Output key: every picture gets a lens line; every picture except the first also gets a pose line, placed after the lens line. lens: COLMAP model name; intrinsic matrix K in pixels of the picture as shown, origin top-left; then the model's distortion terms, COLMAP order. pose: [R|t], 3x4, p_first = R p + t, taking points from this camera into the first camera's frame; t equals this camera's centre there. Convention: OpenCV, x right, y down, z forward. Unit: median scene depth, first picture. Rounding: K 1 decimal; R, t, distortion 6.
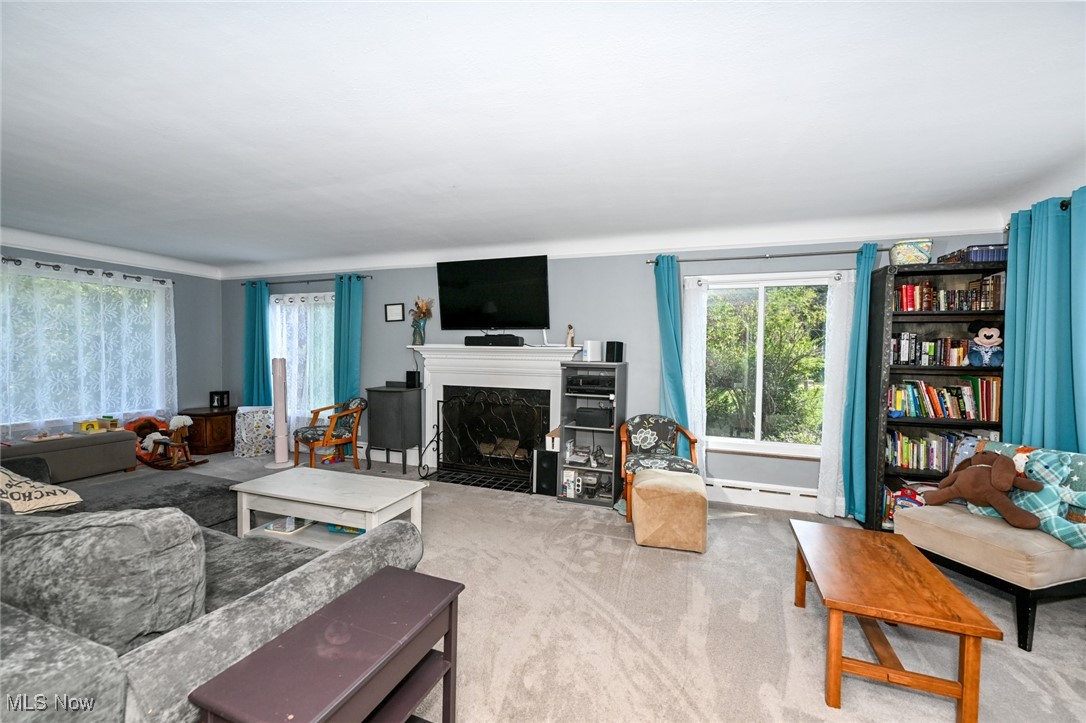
lens RADIAL K [[432.1, 0, 543.6], [0, 432.1, 363.3], [0, 0, 1]] dist [-0.000739, -0.000020]
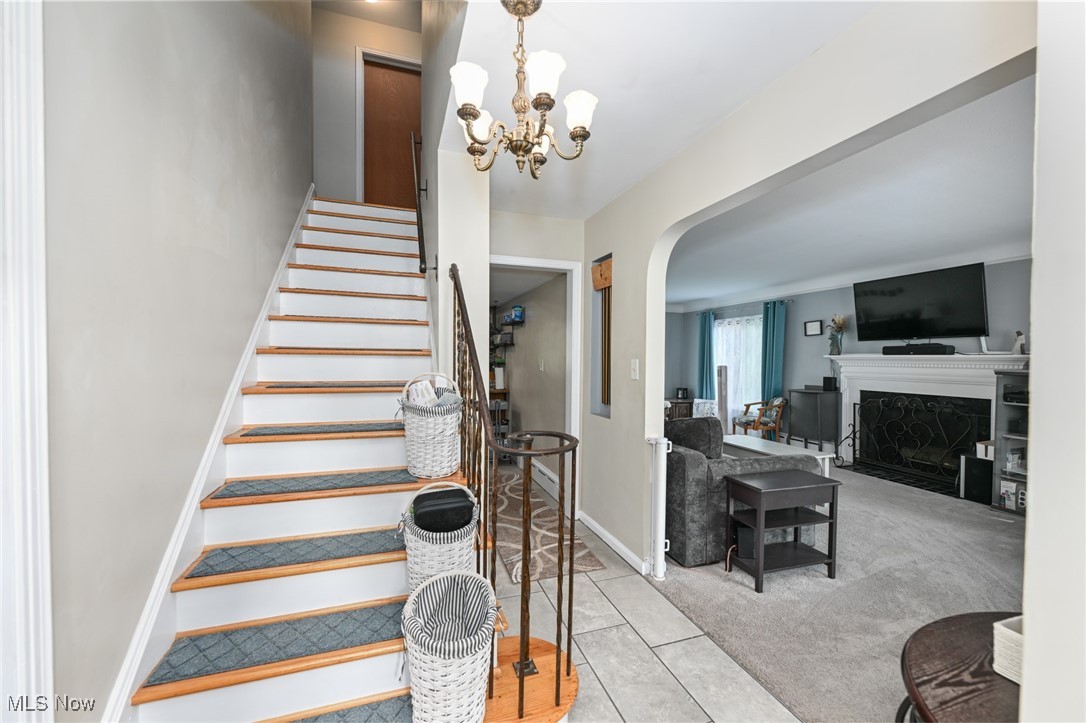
lens RADIAL K [[432.1, 0, 543.6], [0, 432.1, 363.3], [0, 0, 1]] dist [-0.000739, -0.000020]
pose [[0.619321, 0.000349, -0.785138, 0.144152], [-0.018205, 0.999737, -0.013916, 0.012060], [0.784927, 0.022912, 0.619164, -0.357504]]
